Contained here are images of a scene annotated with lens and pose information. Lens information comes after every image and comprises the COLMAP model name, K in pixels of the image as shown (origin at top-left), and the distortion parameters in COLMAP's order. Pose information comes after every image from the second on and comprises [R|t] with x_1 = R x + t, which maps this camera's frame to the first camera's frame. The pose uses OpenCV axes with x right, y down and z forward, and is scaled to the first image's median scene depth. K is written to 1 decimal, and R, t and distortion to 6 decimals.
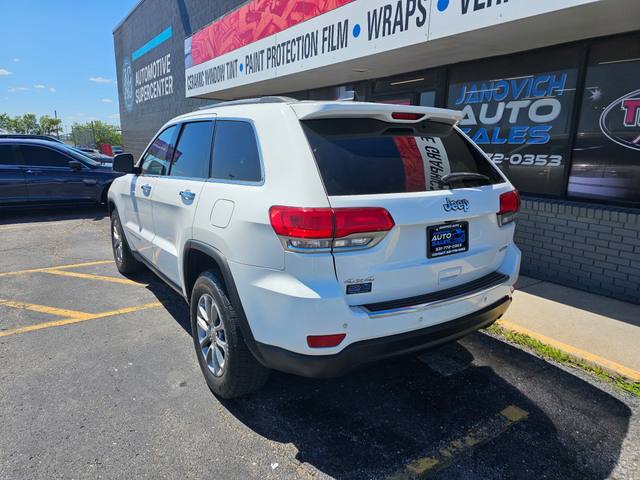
lens RADIAL K [[429.9, 0, 310.2], [0, 429.9, 238.6], [0, 0, 1]] dist [0.056471, -0.051899]
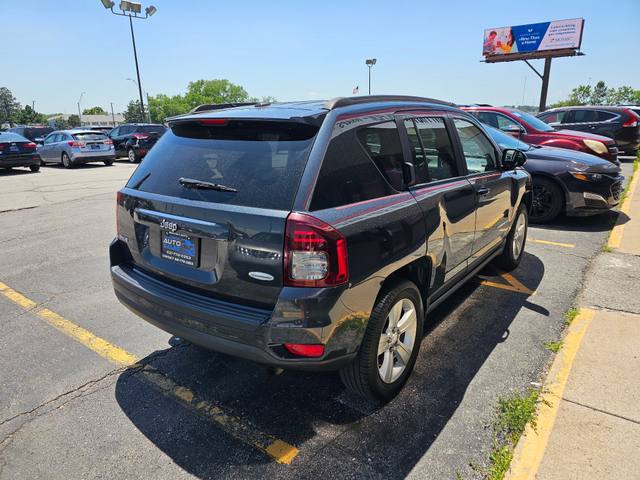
lens RADIAL K [[429.9, 0, 313.1], [0, 429.9, 238.3], [0, 0, 1]] dist [0.056471, -0.051899]
pose [[0.330703, 0.242879, -0.911946, 0.582673], [-0.188629, 0.963828, 0.188294, -0.082393], [0.924692, 0.109750, 0.364555, 0.357621]]
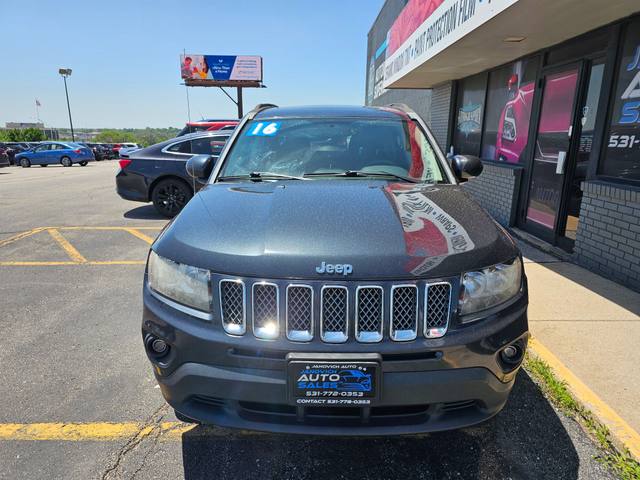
lens RADIAL K [[429.9, 0, 314.9], [0, 429.9, 240.2], [0, 0, 1]] dist [0.056471, -0.051899]
pose [[0.837359, 0.124088, -0.532383, 0.361904], [-0.117103, 0.992005, 0.047032, 0.009926], [0.533963, 0.022961, 0.845196, 0.093874]]
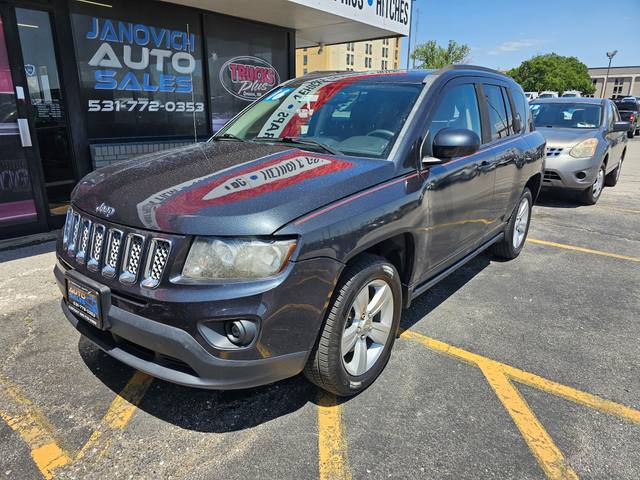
lens RADIAL K [[429.9, 0, 315.7], [0, 429.9, 244.7], [0, 0, 1]] dist [0.056471, -0.051899]
pose [[-0.316518, -0.297686, 0.900666, -0.726157], [0.193358, 0.909300, 0.368491, -0.199476], [-0.928671, 0.290785, -0.230250, 1.019808]]
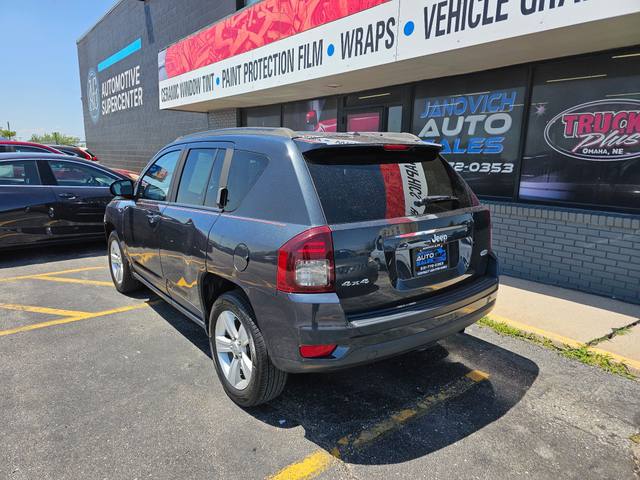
lens RADIAL K [[429.9, 0, 311.1], [0, 429.9, 246.8], [0, 0, 1]] dist [0.056471, -0.051899]
pose [[0.996892, -0.017973, 0.076703, -0.035781], [0.018636, 0.999795, -0.007938, 0.023722], [-0.076544, 0.009342, 0.997022, -0.080001]]
